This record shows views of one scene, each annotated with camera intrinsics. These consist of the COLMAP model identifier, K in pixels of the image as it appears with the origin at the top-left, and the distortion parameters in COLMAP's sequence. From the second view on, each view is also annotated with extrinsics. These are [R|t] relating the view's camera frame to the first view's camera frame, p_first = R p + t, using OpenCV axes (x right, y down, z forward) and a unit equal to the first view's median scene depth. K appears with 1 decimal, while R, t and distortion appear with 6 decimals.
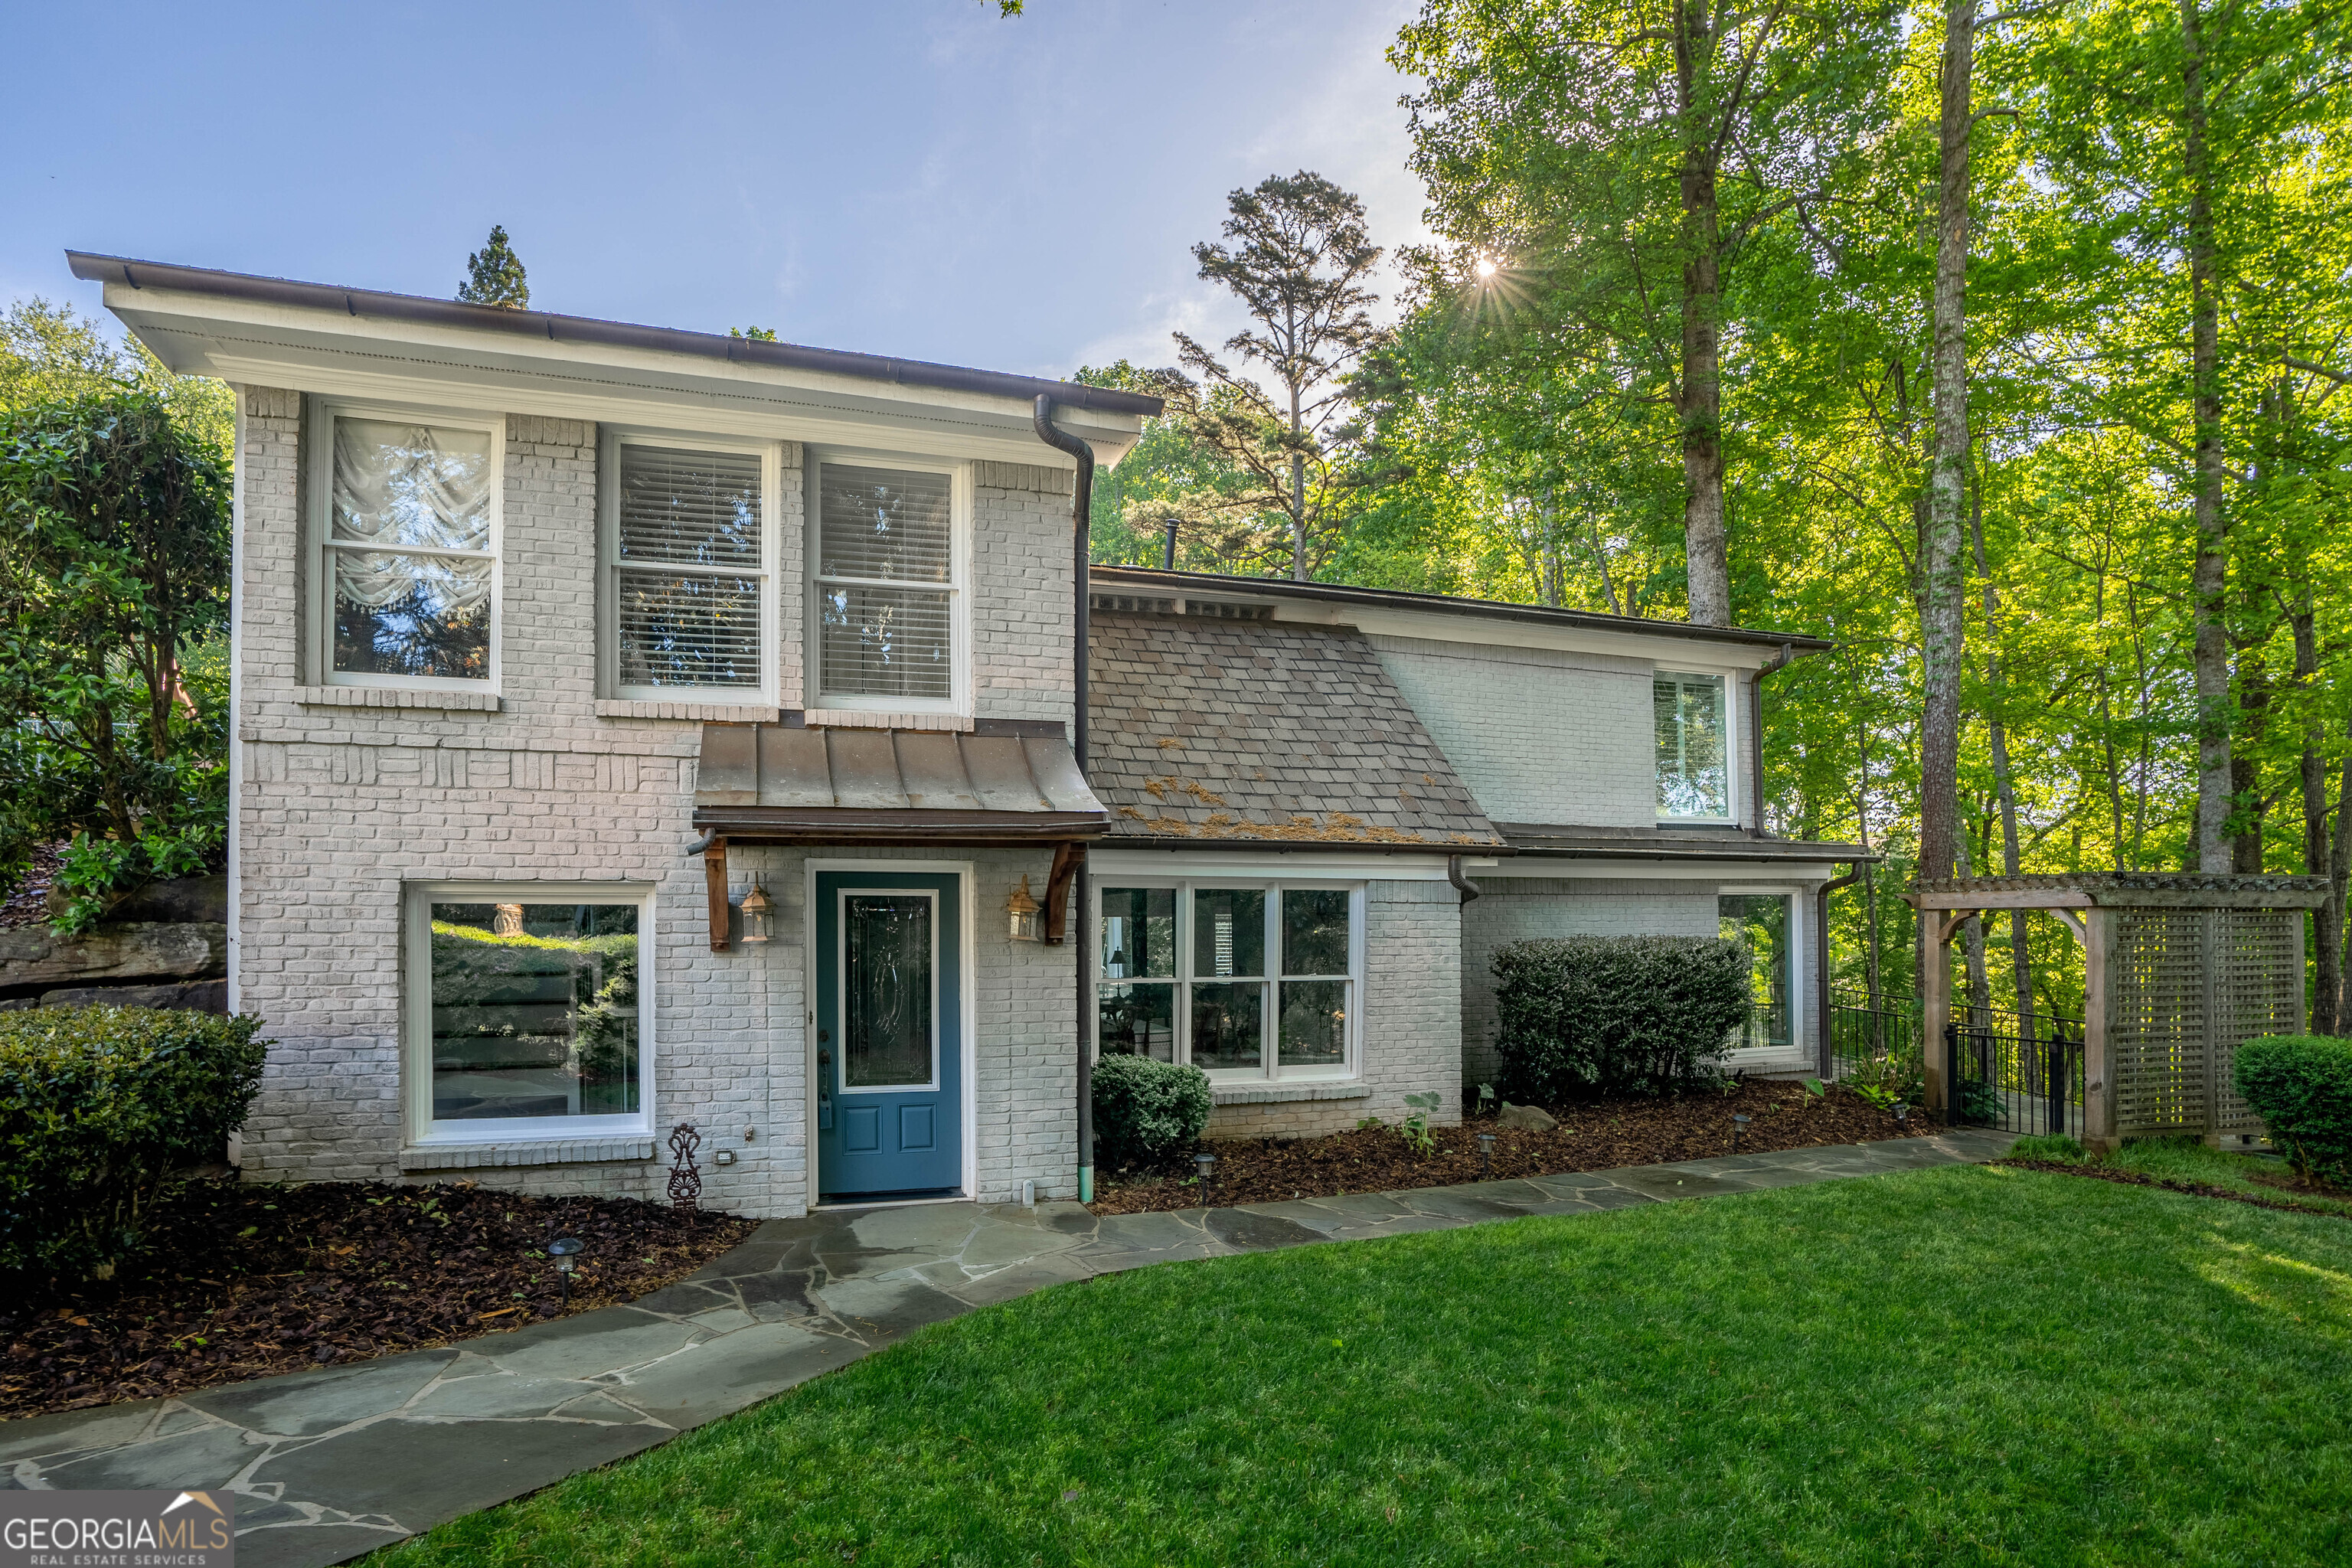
lens RADIAL K [[1136.4, 0, 1173.6], [0, 1136.4, 929.6], [0, 0, 1]] dist [-0.027406, 0.001083]
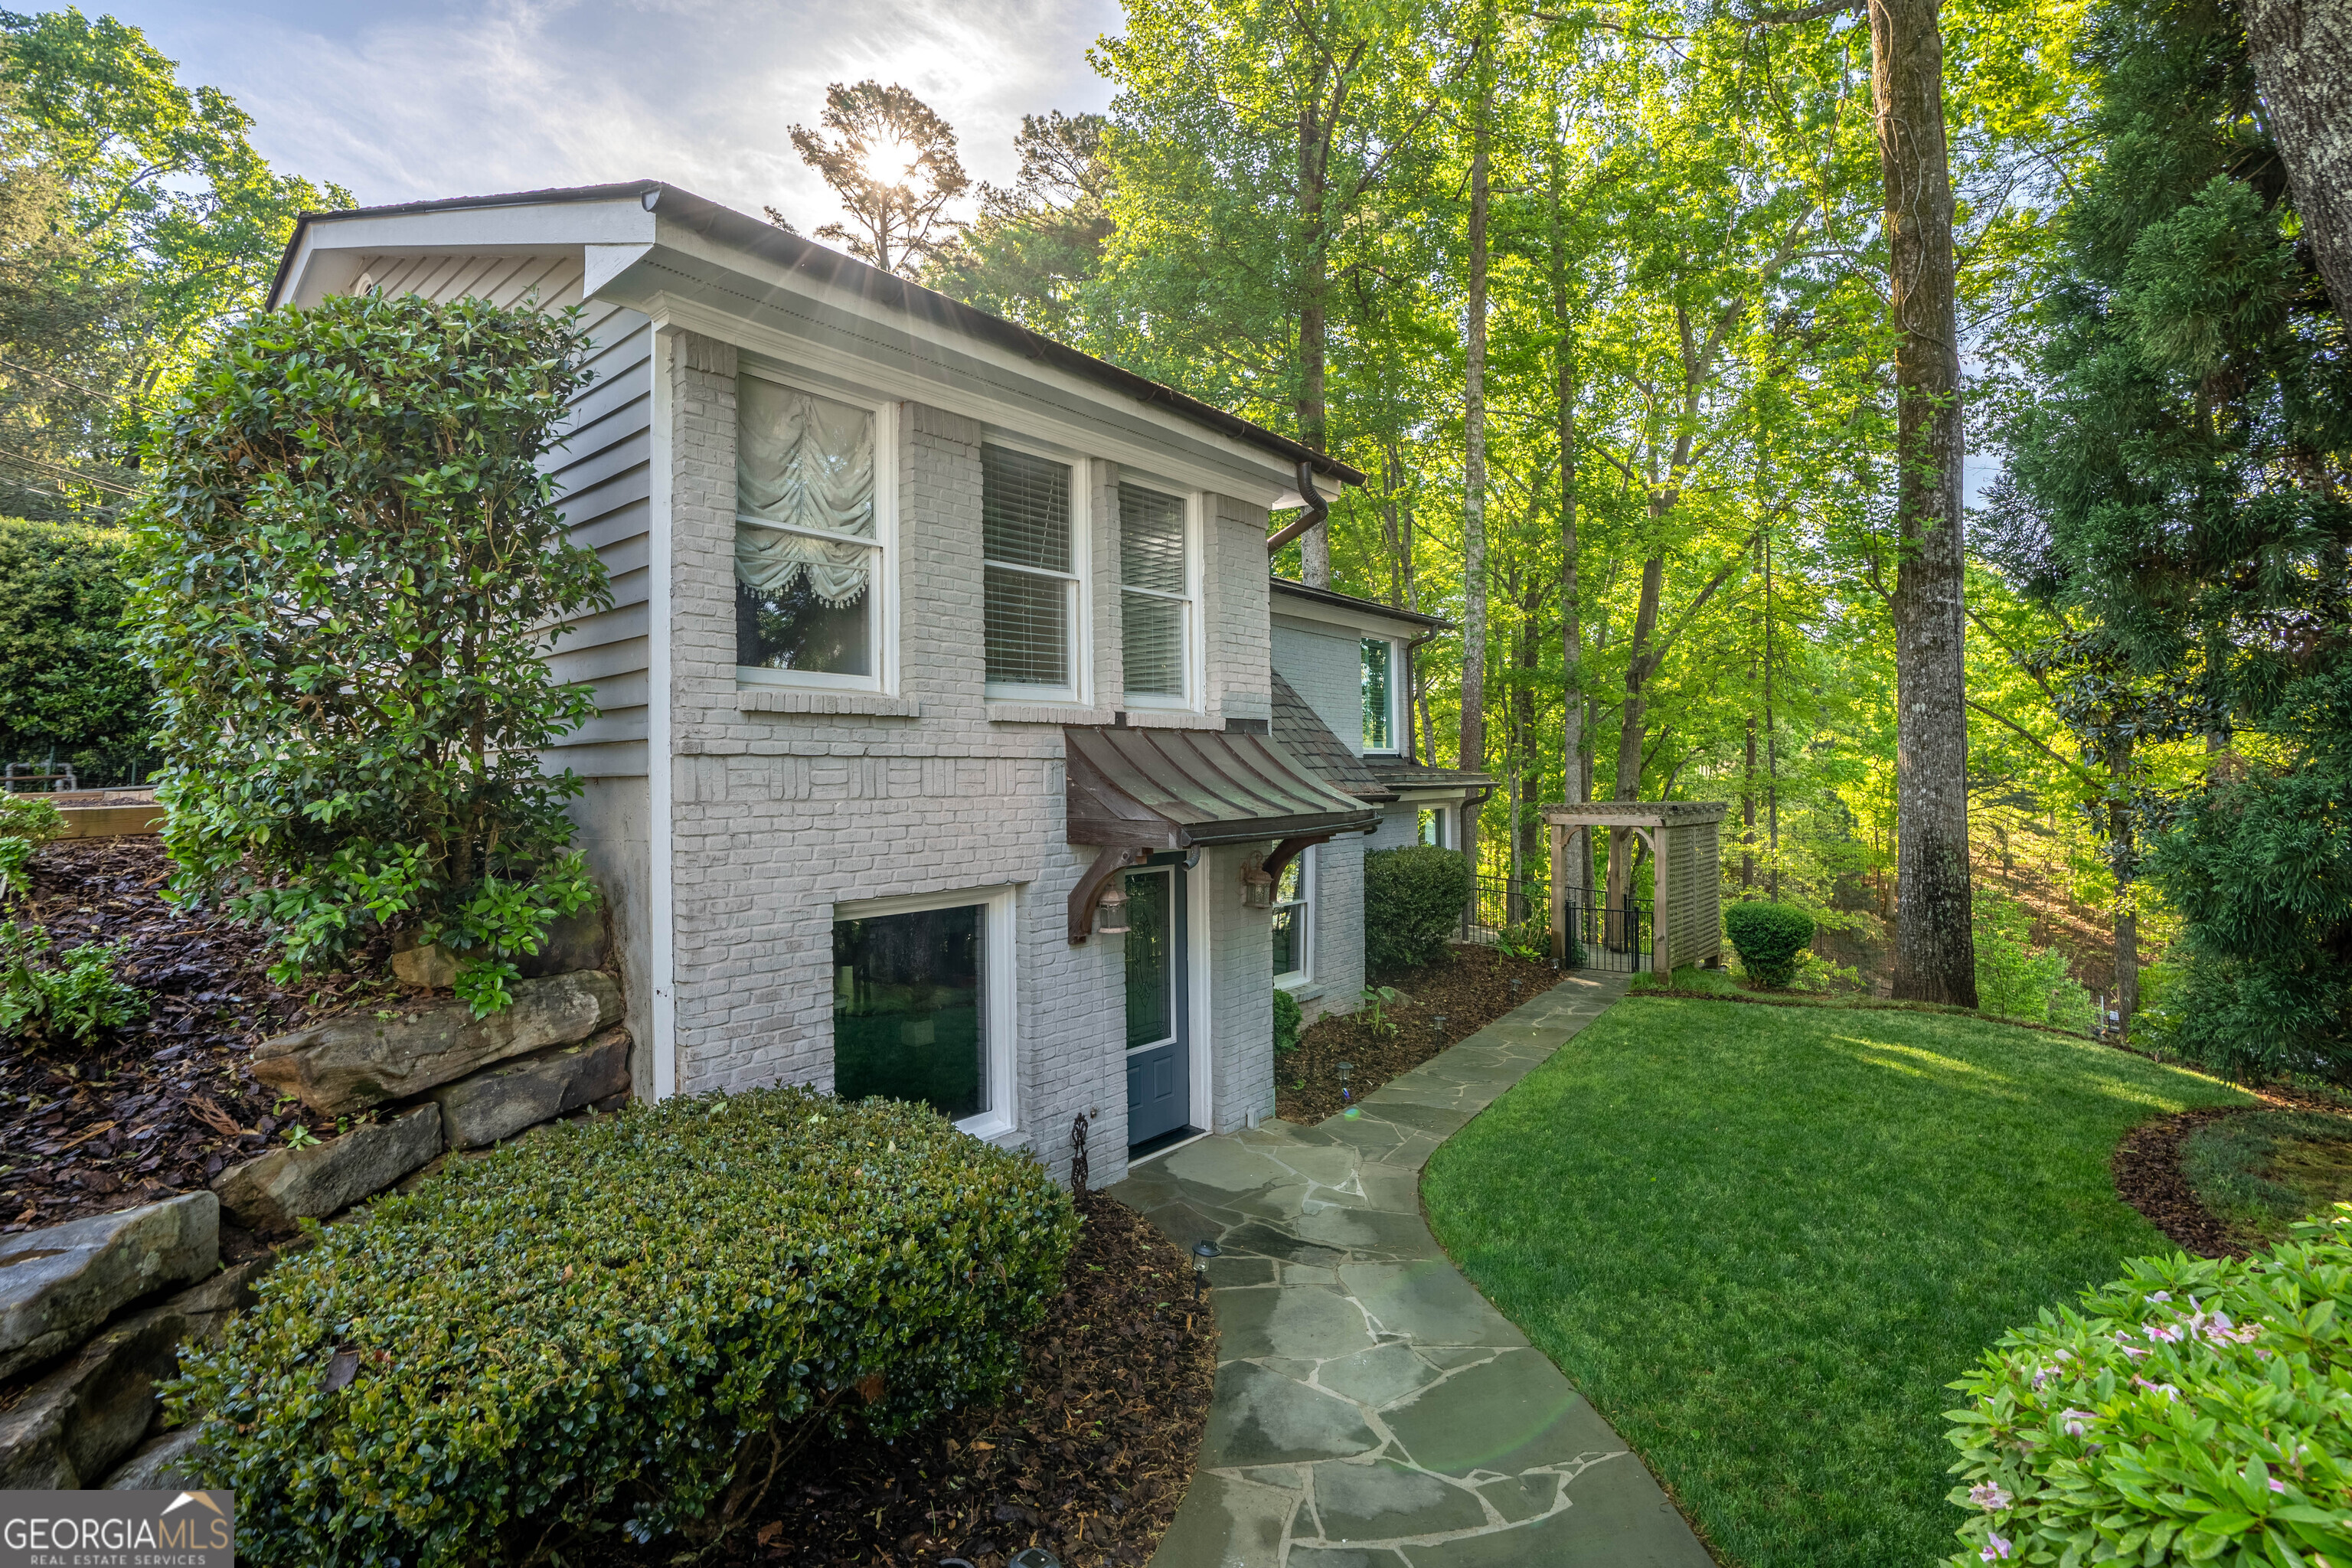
lens RADIAL K [[1094.5, 0, 1176.0], [0, 1094.5, 784.0], [0, 0, 1]] dist [-0.034236, -0.000011]
pose [[0.835892, -0.010636, 0.548791, -0.881674], [0.007877, 0.999942, 0.007381, -0.136137], [-0.548838, -0.001847, 0.835927, 0.101662]]
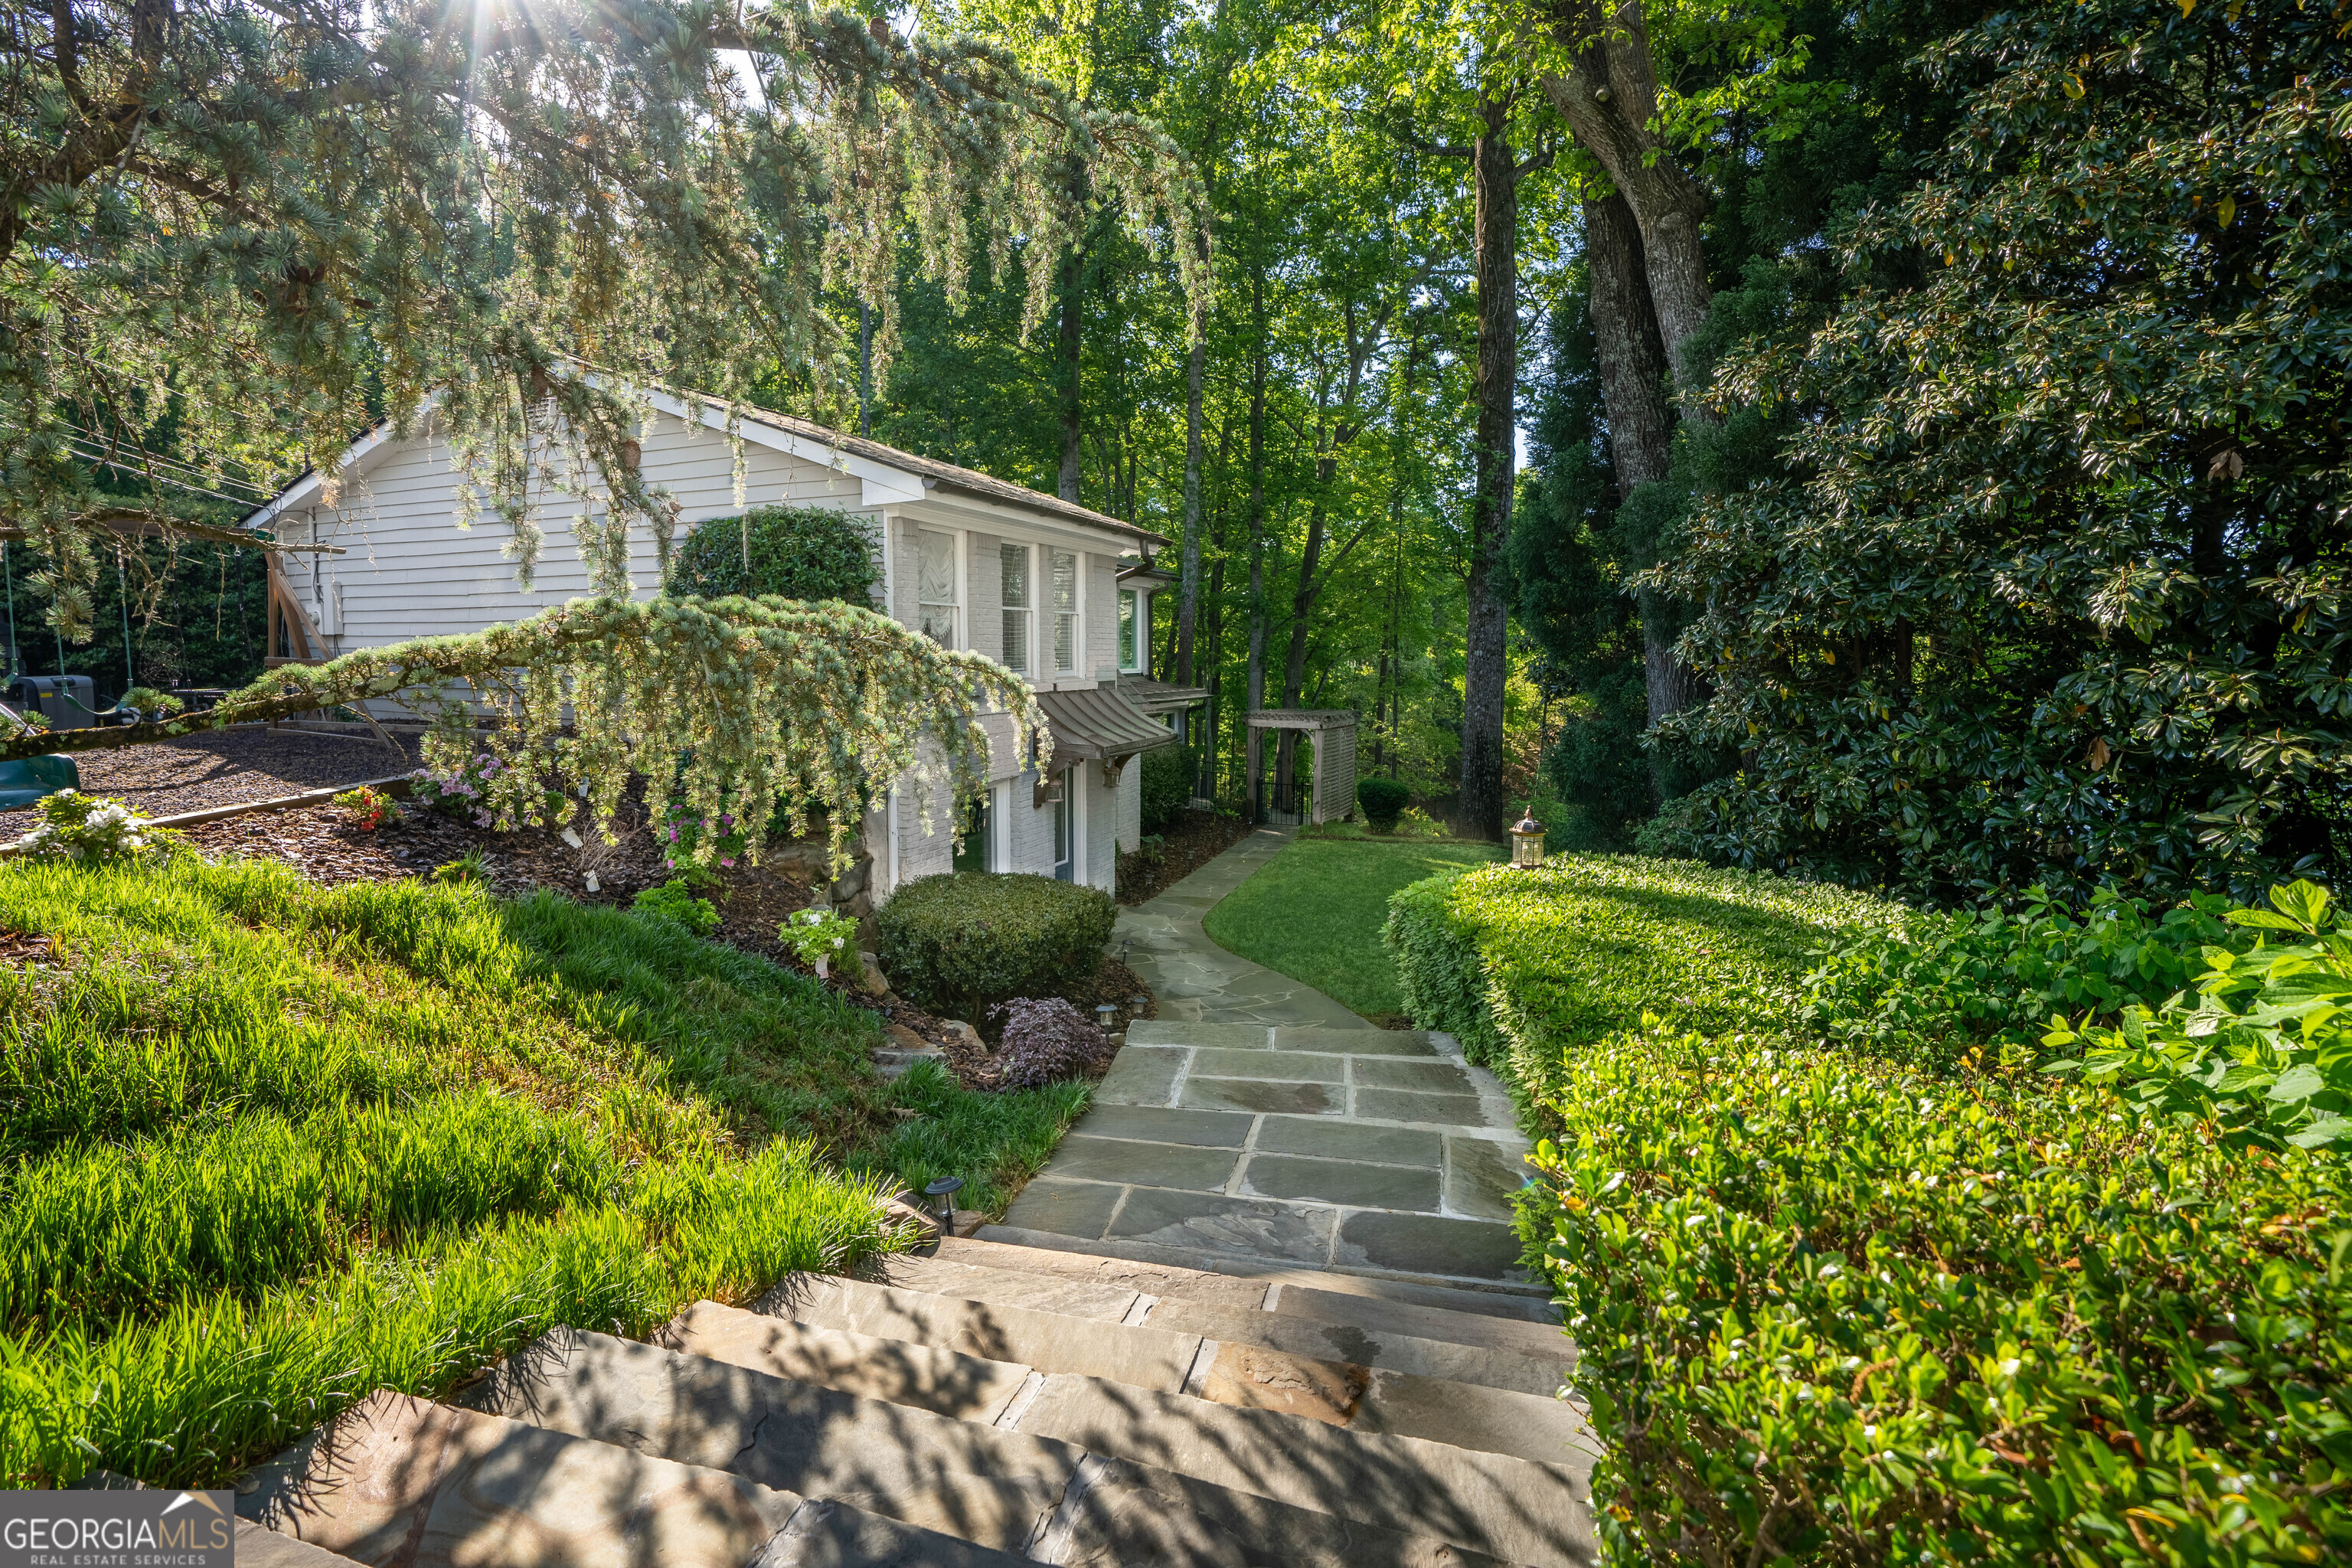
lens RADIAL K [[1073.9, 0, 1133.2], [0, 1073.9, 781.9], [0, 0, 1]] dist [-0.038763, 0.010773]
pose [[0.673253, -0.081368, 0.734922, -1.689229], [-0.012139, 0.992577, 0.121014, -0.260114], [-0.739313, -0.090394, 0.667267, -0.395240]]
